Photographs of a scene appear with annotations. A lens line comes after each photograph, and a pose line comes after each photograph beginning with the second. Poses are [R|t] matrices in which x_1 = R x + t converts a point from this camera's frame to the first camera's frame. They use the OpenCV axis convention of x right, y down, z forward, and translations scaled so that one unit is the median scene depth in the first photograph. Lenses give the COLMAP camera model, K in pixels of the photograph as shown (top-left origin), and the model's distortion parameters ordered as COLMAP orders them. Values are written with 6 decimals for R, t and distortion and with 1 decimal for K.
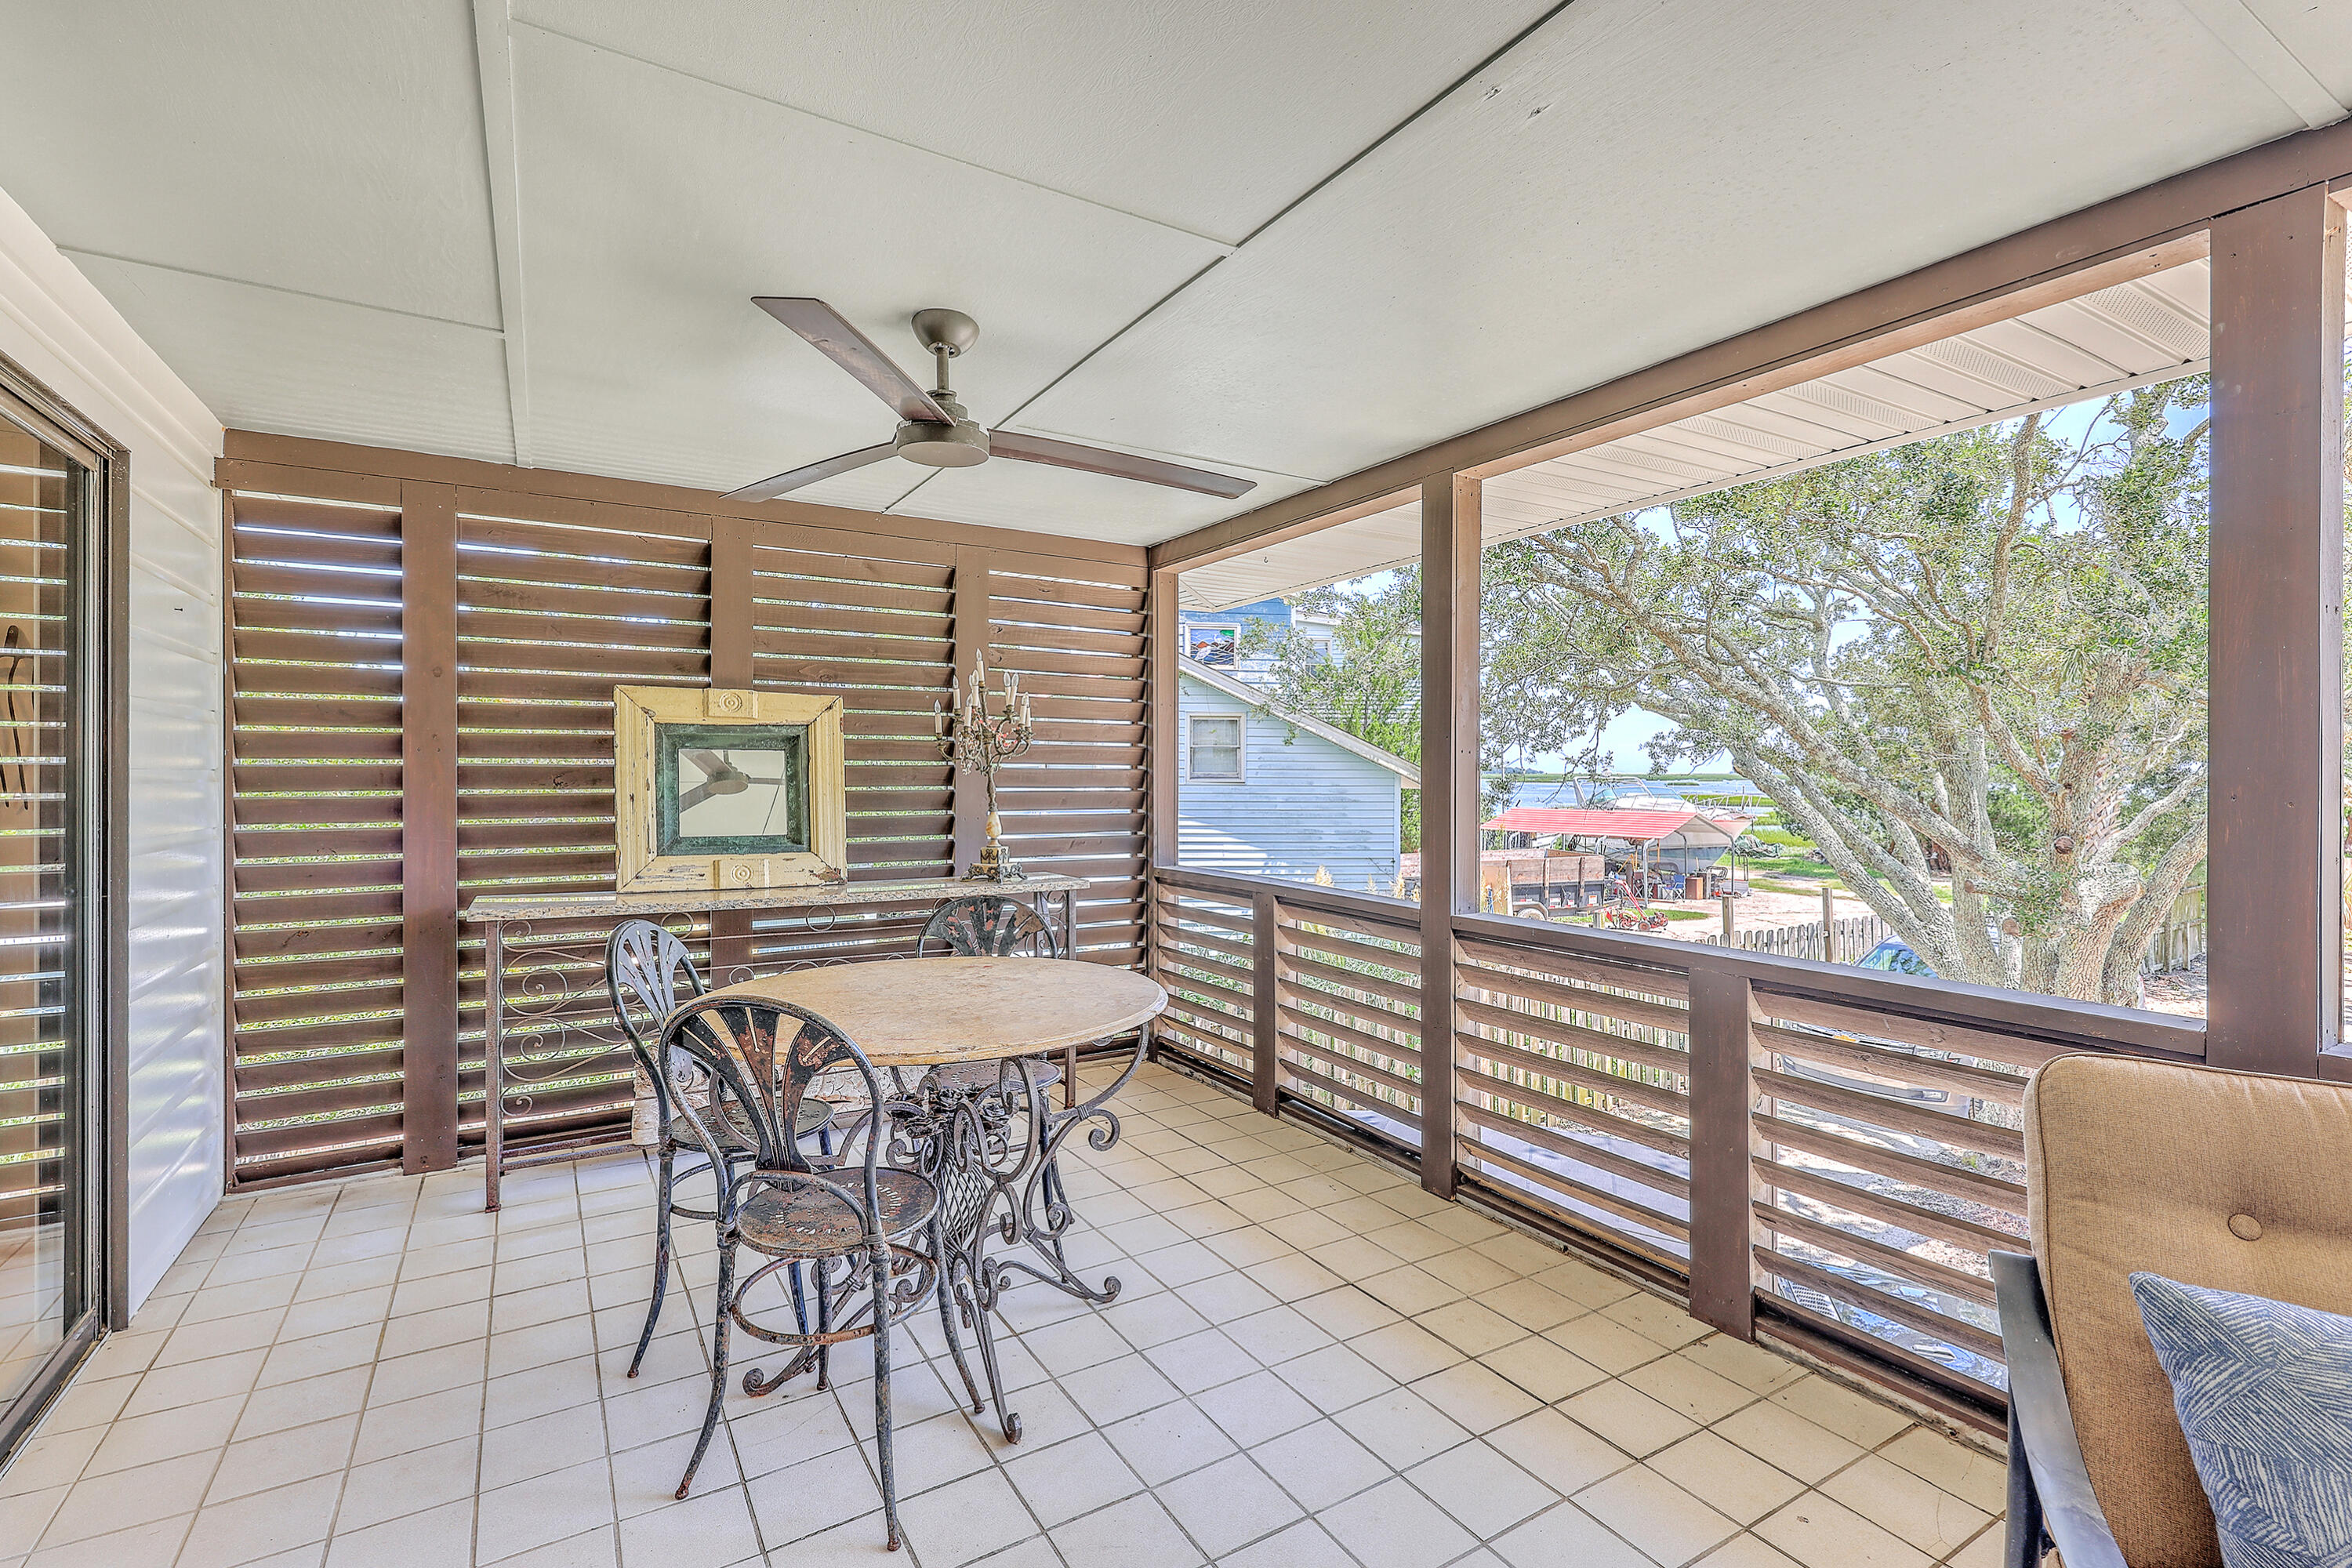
lens RADIAL K [[1080.8, 0, 1166.7], [0, 1080.8, 783.6], [0, 0, 1]] dist [0.004494, 0.000287]
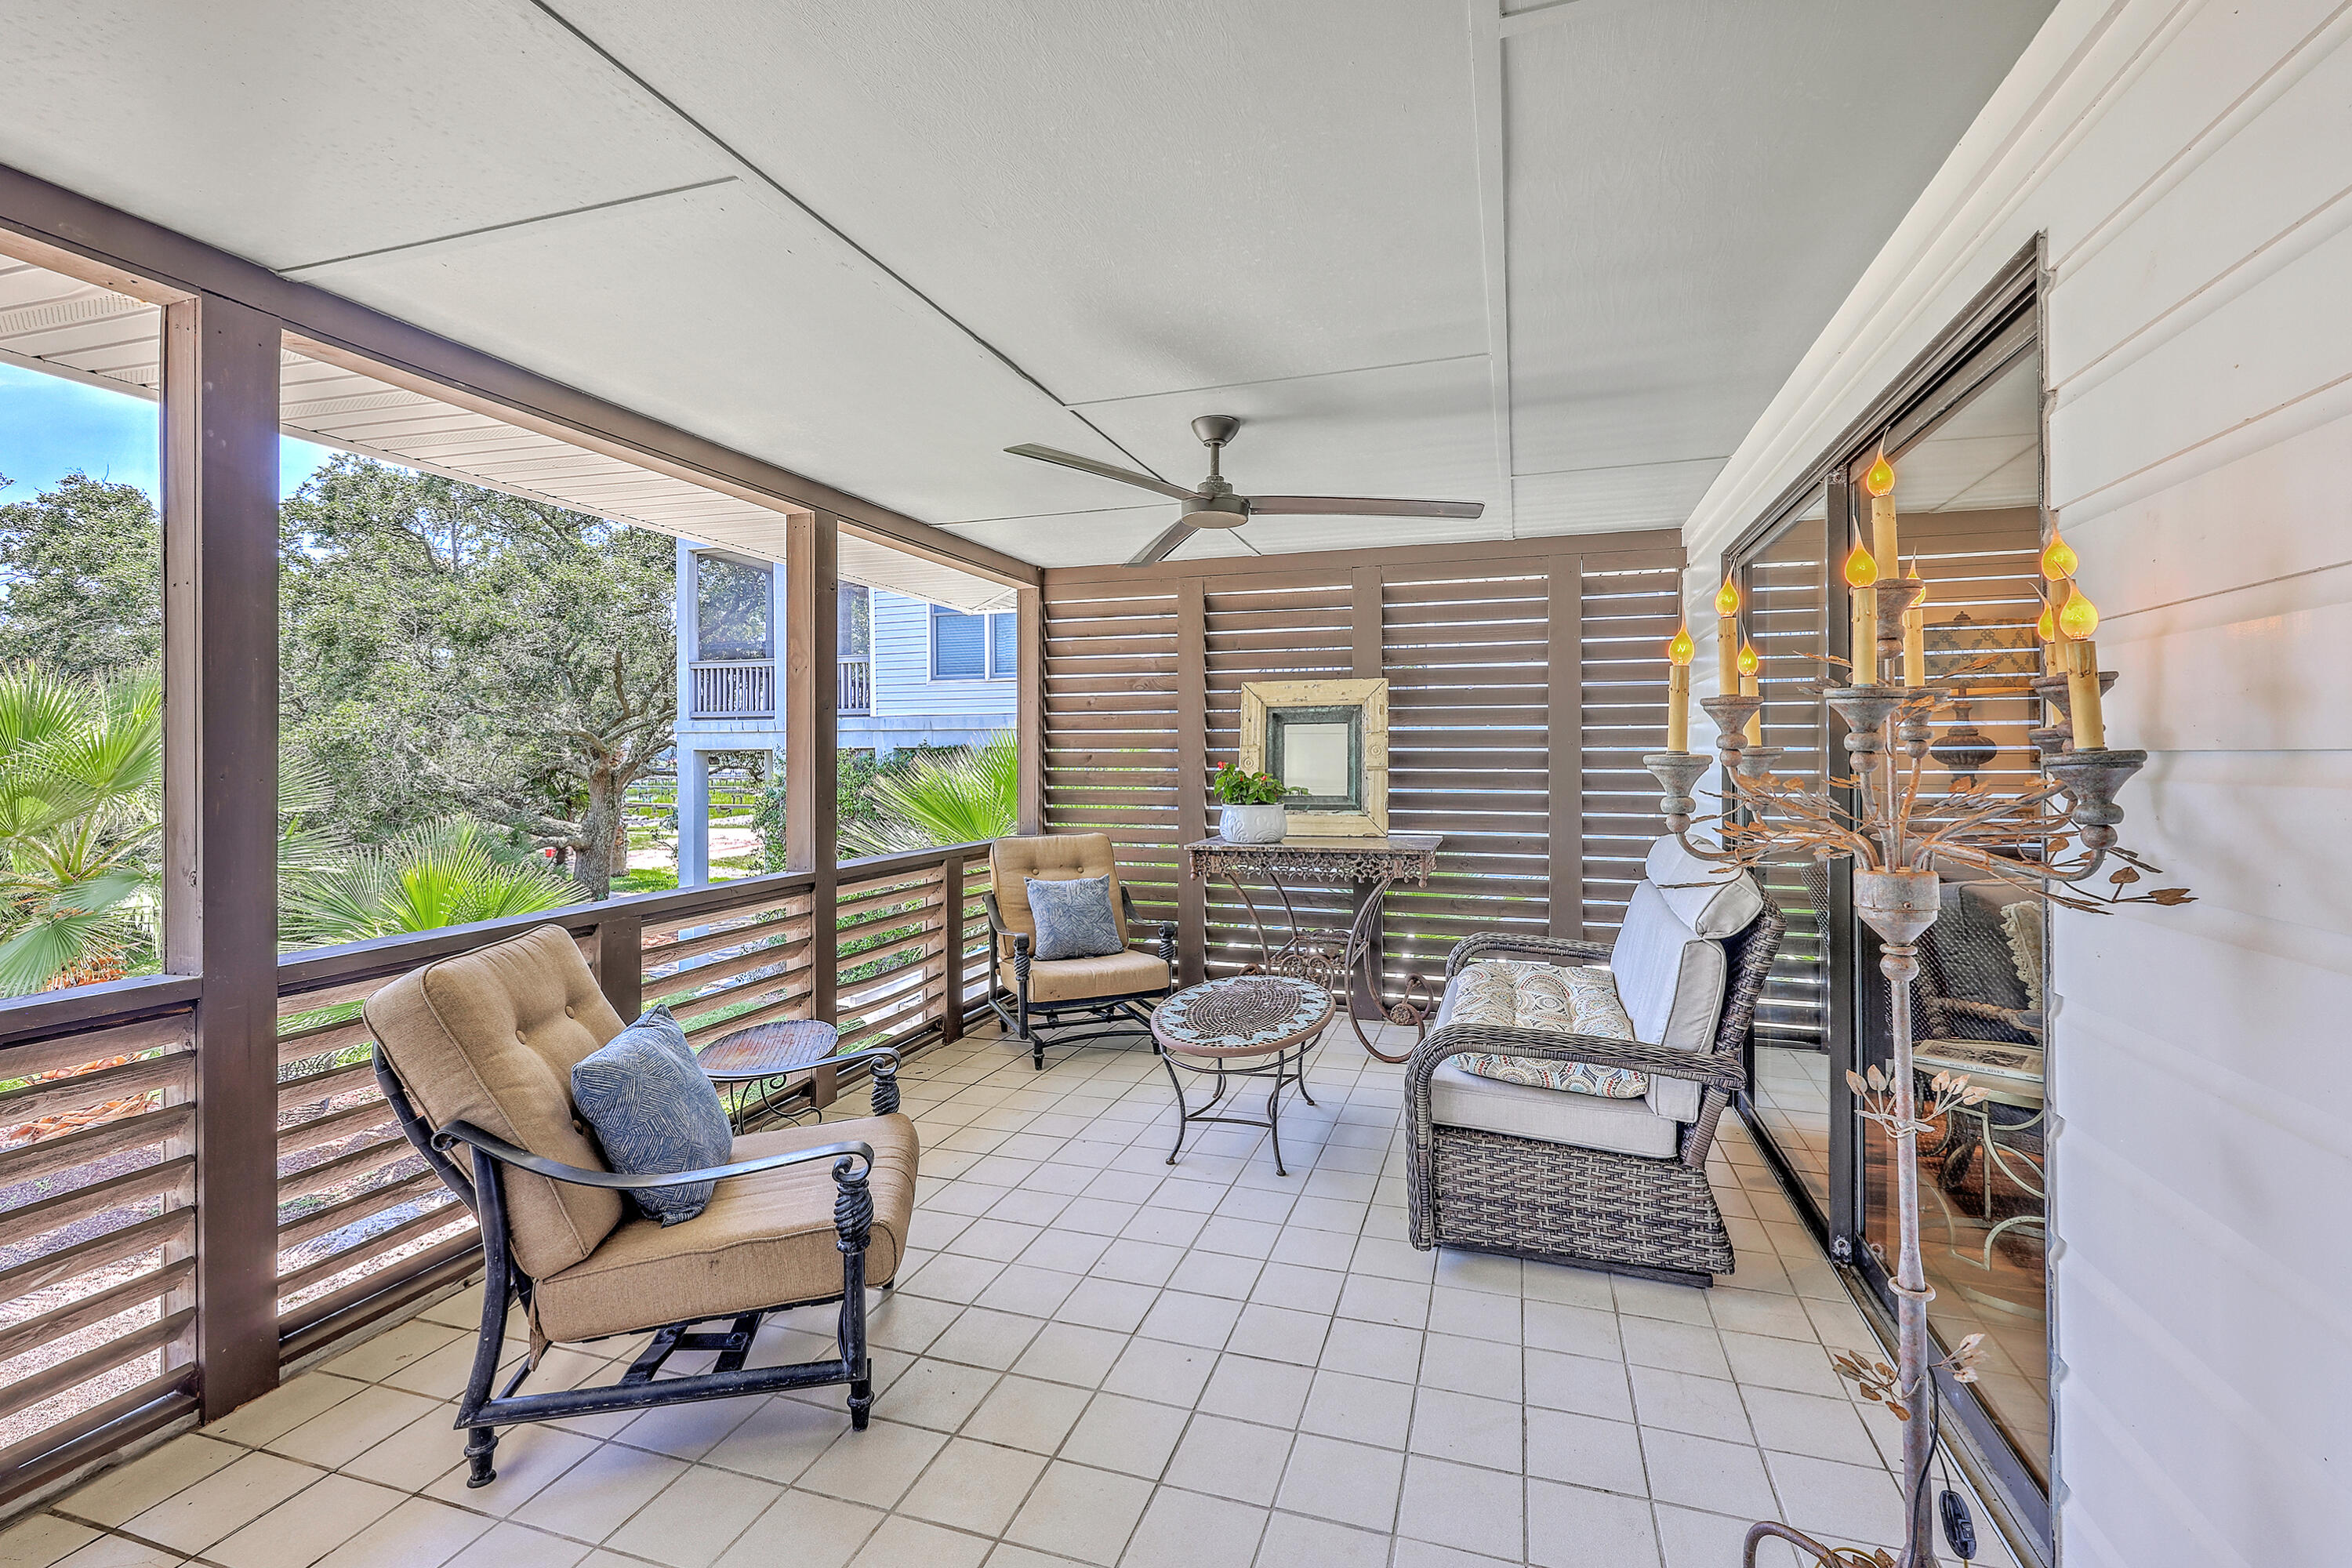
lens RADIAL K [[1001.5, 0, 1170.5], [0, 1001.5, 761.8], [0, 0, 1]] dist [-0.001465, -0.000167]
pose [[-0.670253, 0.001842, 0.742130, -0.524997], [0.009291, 0.999939, 0.005909, -0.001538], [-0.742074, 0.010856, -0.670230, 0.906016]]
